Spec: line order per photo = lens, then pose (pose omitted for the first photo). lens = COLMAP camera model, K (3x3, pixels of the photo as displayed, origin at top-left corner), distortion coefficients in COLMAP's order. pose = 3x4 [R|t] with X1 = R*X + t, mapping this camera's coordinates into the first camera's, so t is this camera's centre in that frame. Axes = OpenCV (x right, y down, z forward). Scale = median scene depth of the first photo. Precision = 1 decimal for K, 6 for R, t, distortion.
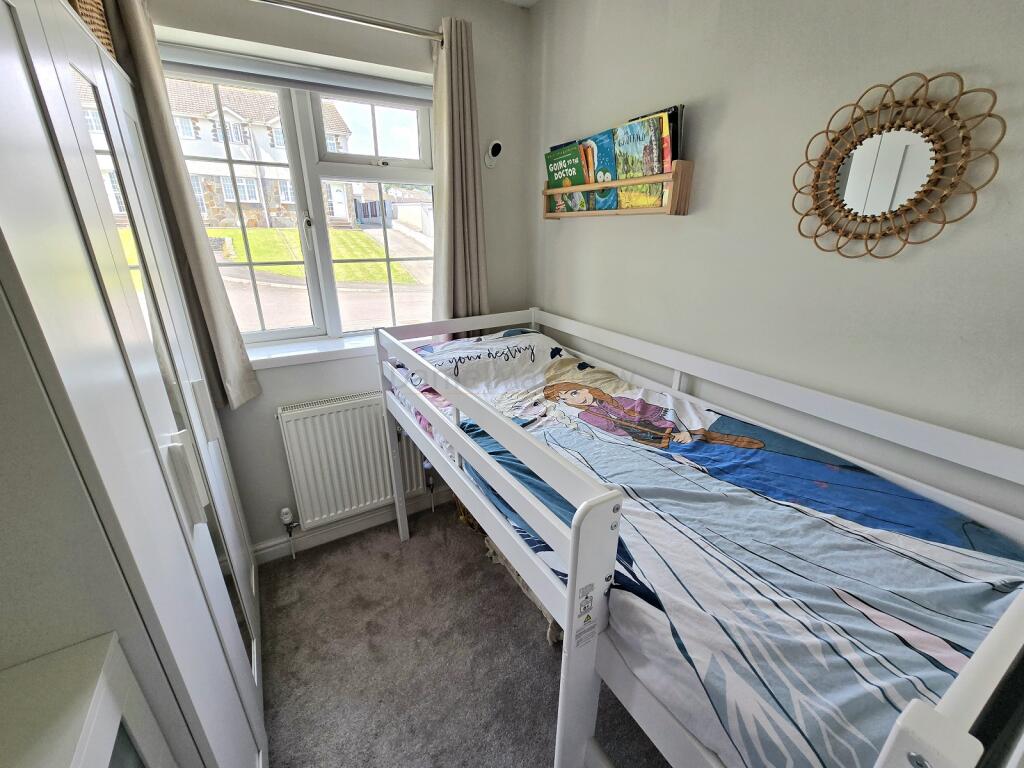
lens RADIAL K [[420.8, 0, 513.0], [0, 420.8, 387.5], [0, 0, 1]] dist [-0.000178, 0.000338]
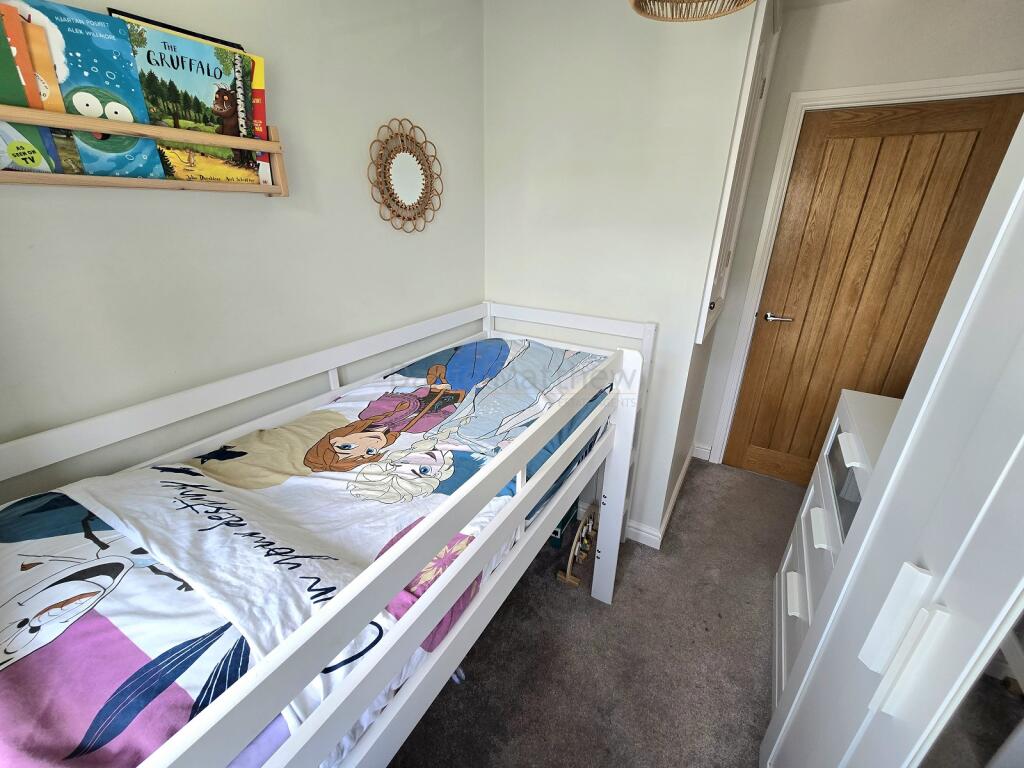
lens RADIAL K [[420.8, 0, 513.4], [0, 420.8, 382.0], [0, 0, 1]] dist [-0.000178, 0.000338]
pose [[-0.479292, -0.337715, 0.810079, -0.567428], [0.300524, 0.804054, 0.513012, -0.380619], [-0.824599, 0.489331, -0.283885, 0.976768]]
